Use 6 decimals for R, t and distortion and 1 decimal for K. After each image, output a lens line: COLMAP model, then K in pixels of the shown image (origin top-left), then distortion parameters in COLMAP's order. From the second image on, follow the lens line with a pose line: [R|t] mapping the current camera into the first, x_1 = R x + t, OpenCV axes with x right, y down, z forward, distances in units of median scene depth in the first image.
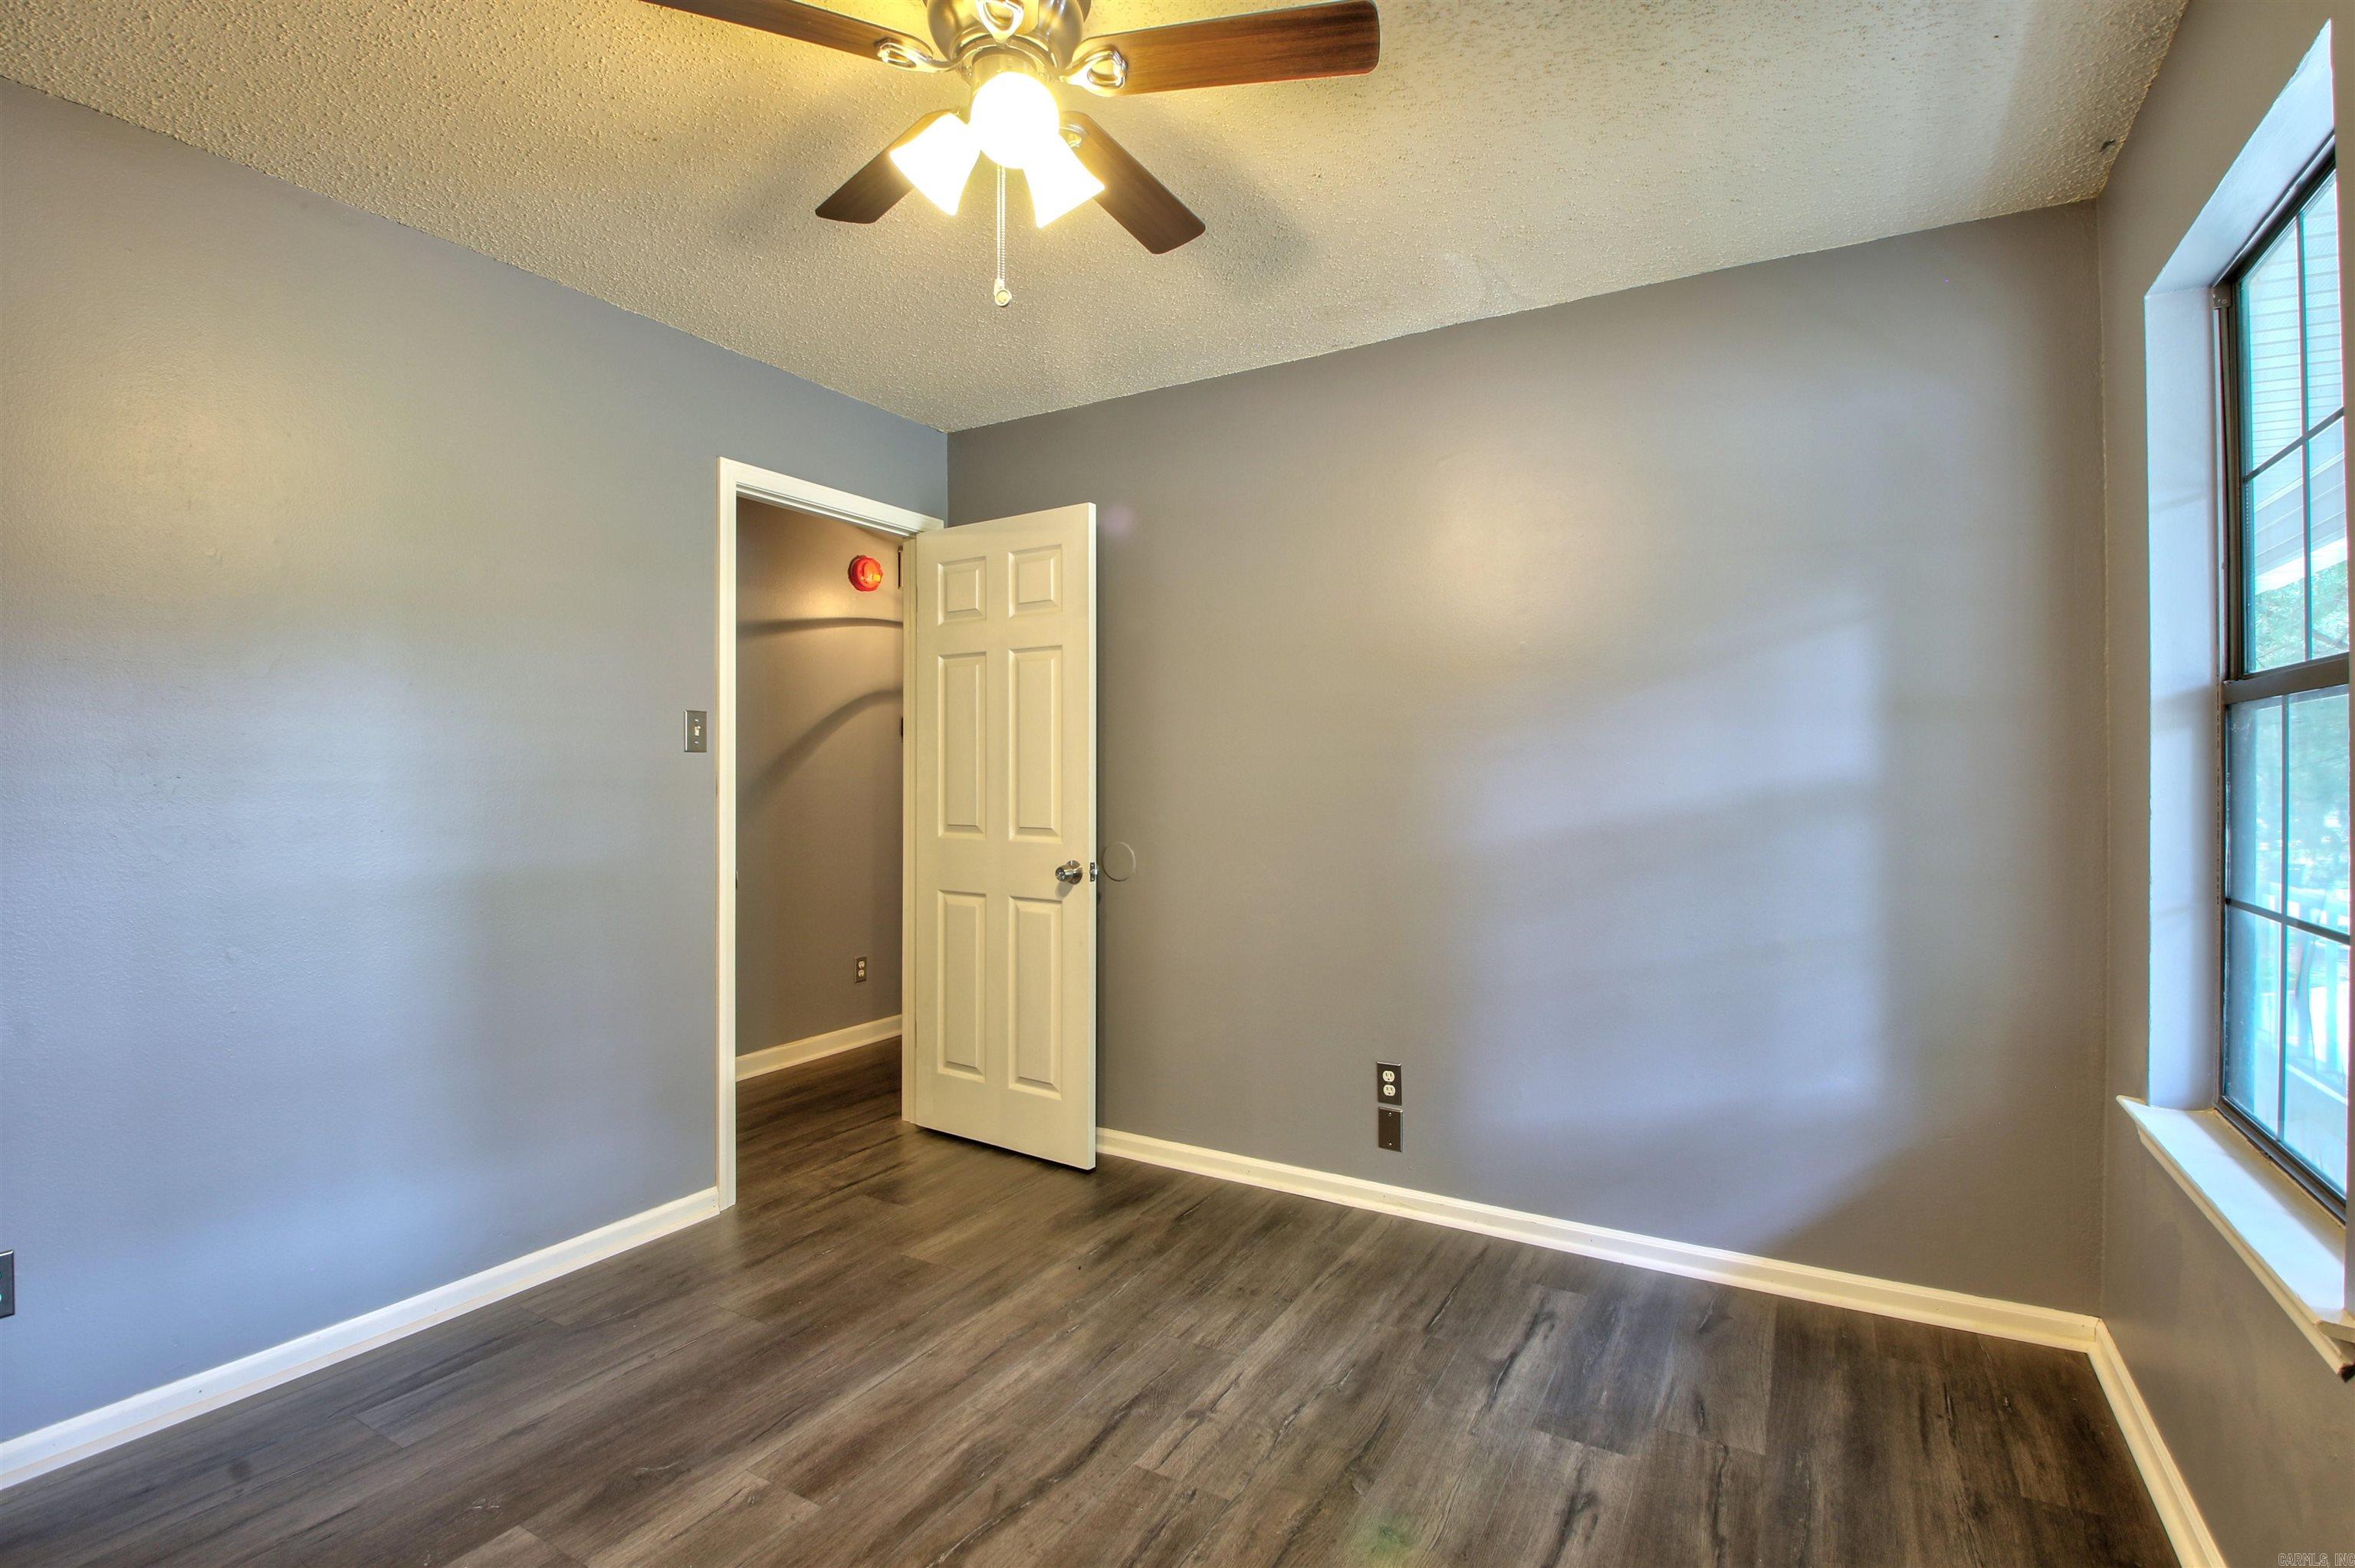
lens RADIAL K [[1102.1, 0, 1161.4], [0, 1102.1, 773.0], [0, 0, 1]] dist [0.006662, -0.014595]
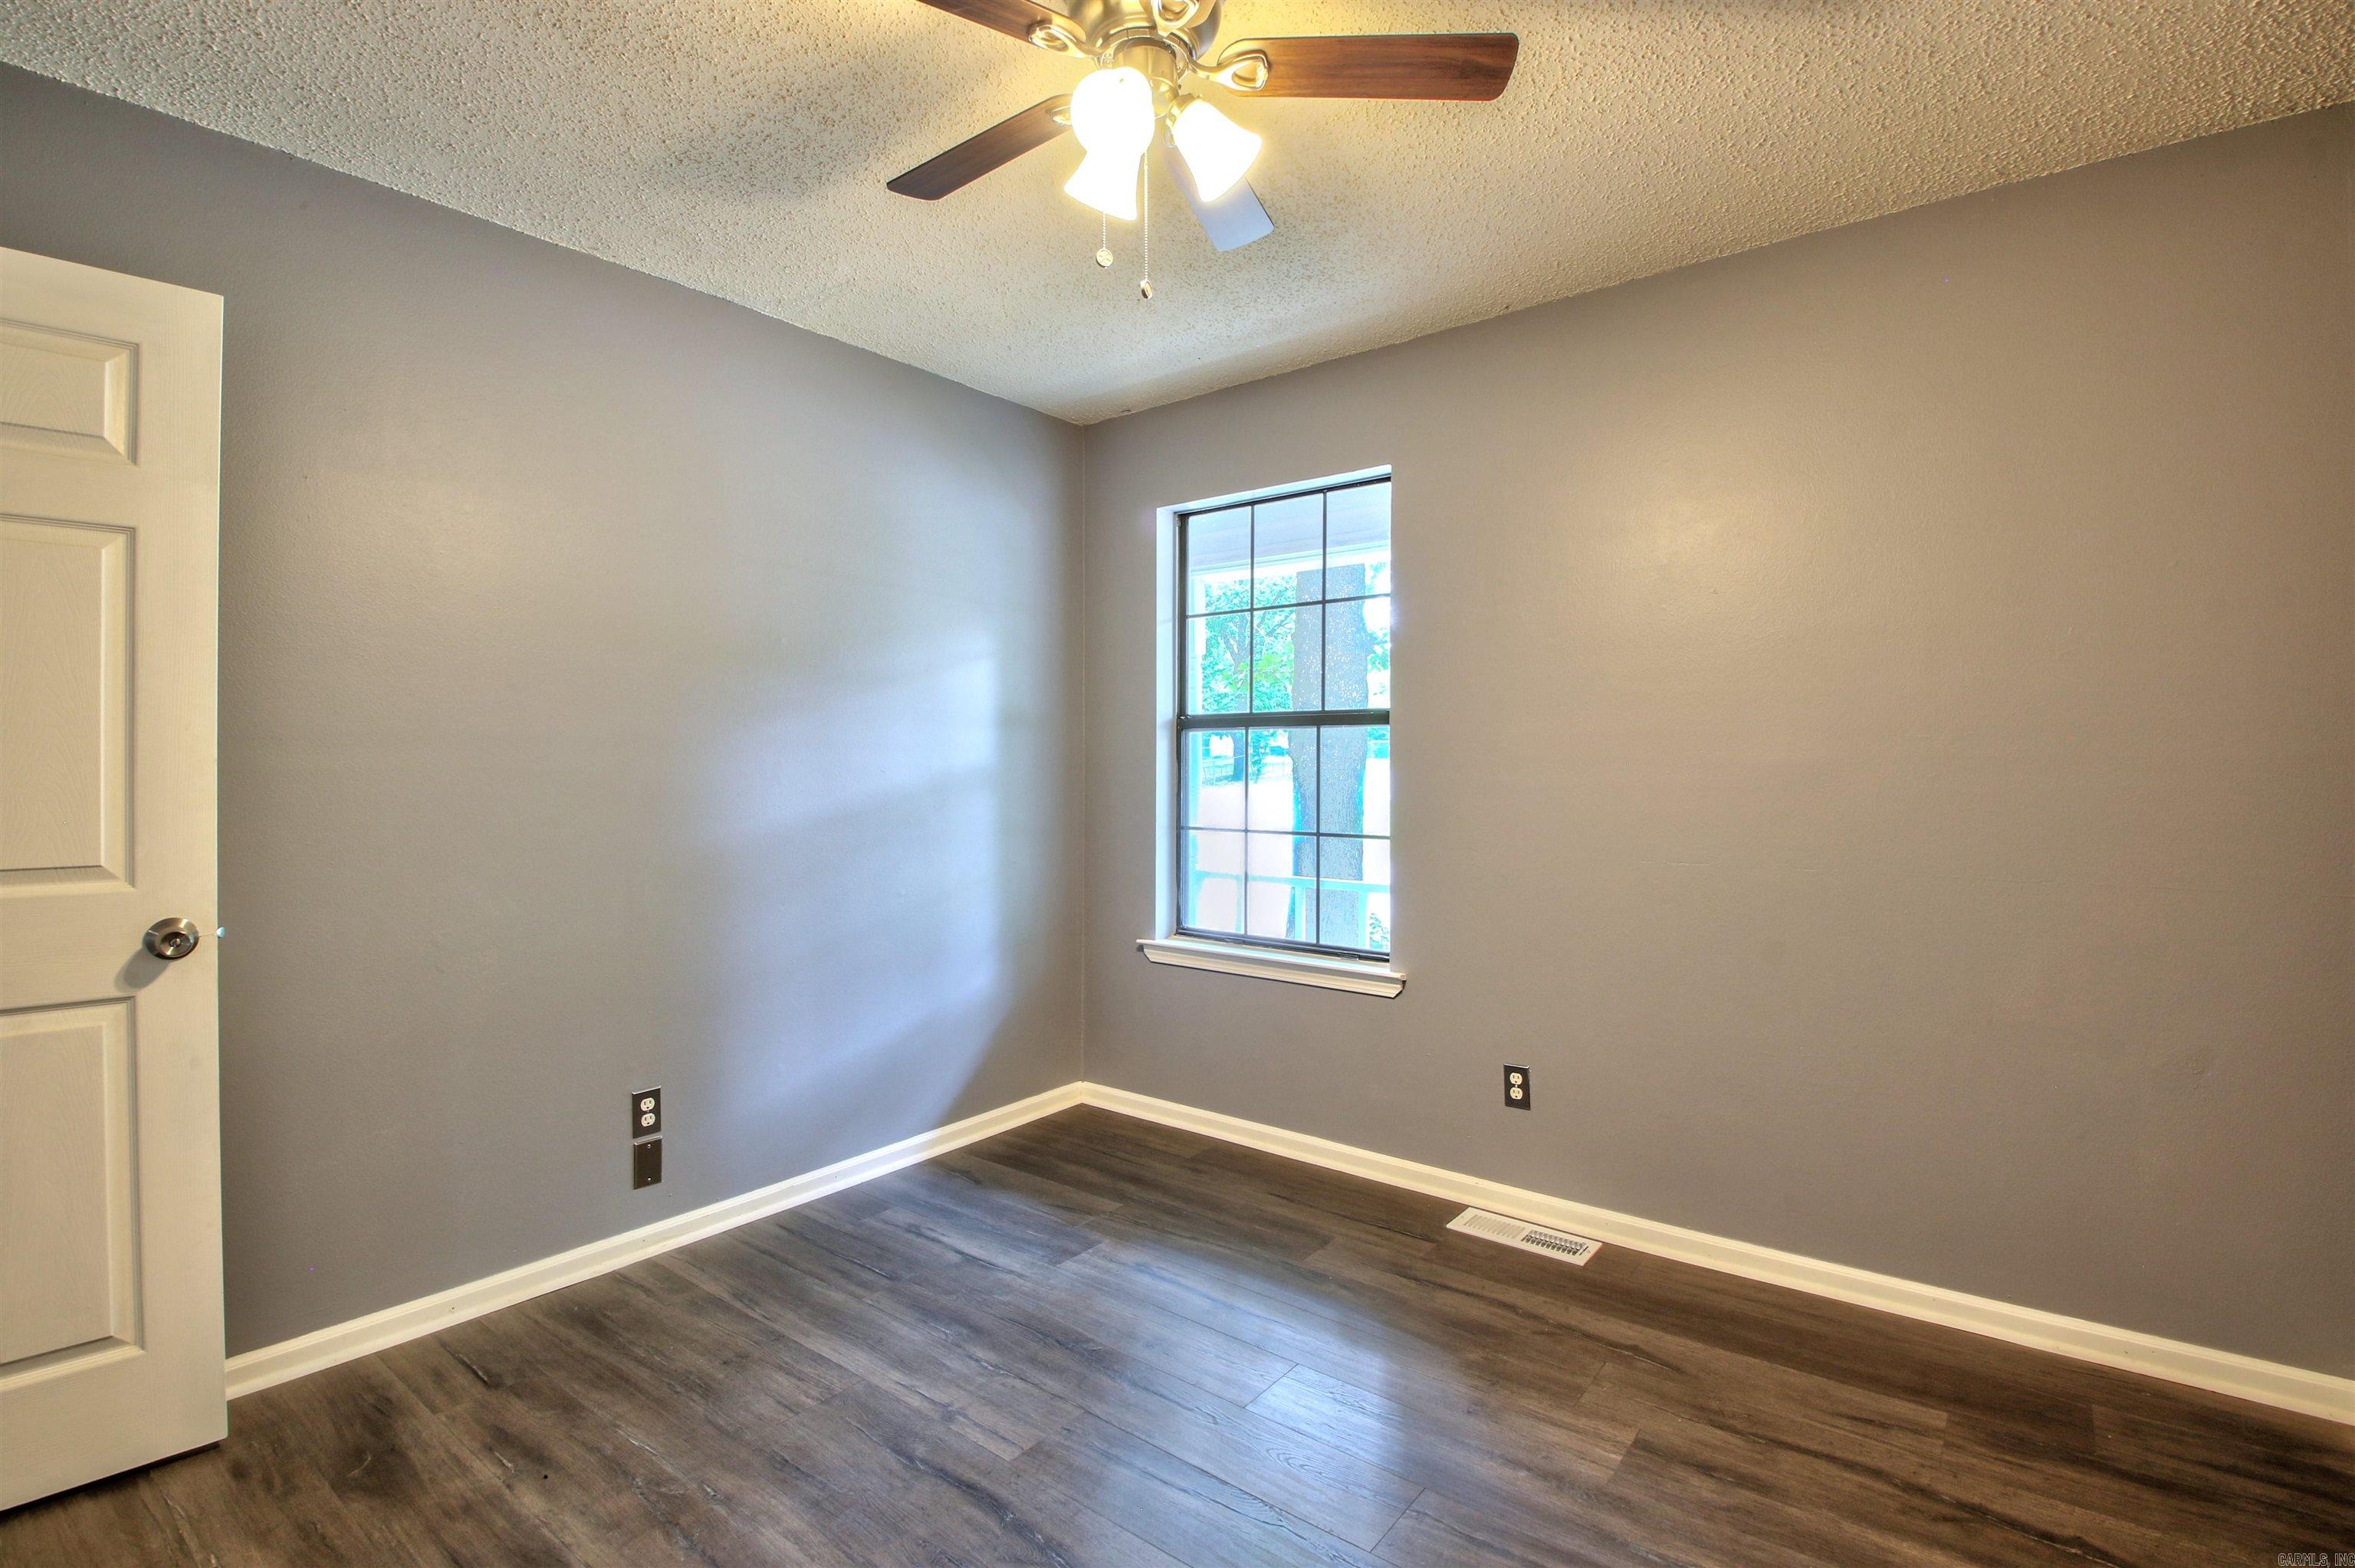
lens RADIAL K [[1102.1, 0, 1197.7], [0, 1102.1, 786.0], [0, 0, 1]] dist [0.006662, -0.014595]
pose [[0.120151, -0.017718, 0.992598, -0.745549], [-0.002828, 0.999831, 0.018189, 0.000594], [-0.992752, -0.004992, 0.120080, 0.544113]]
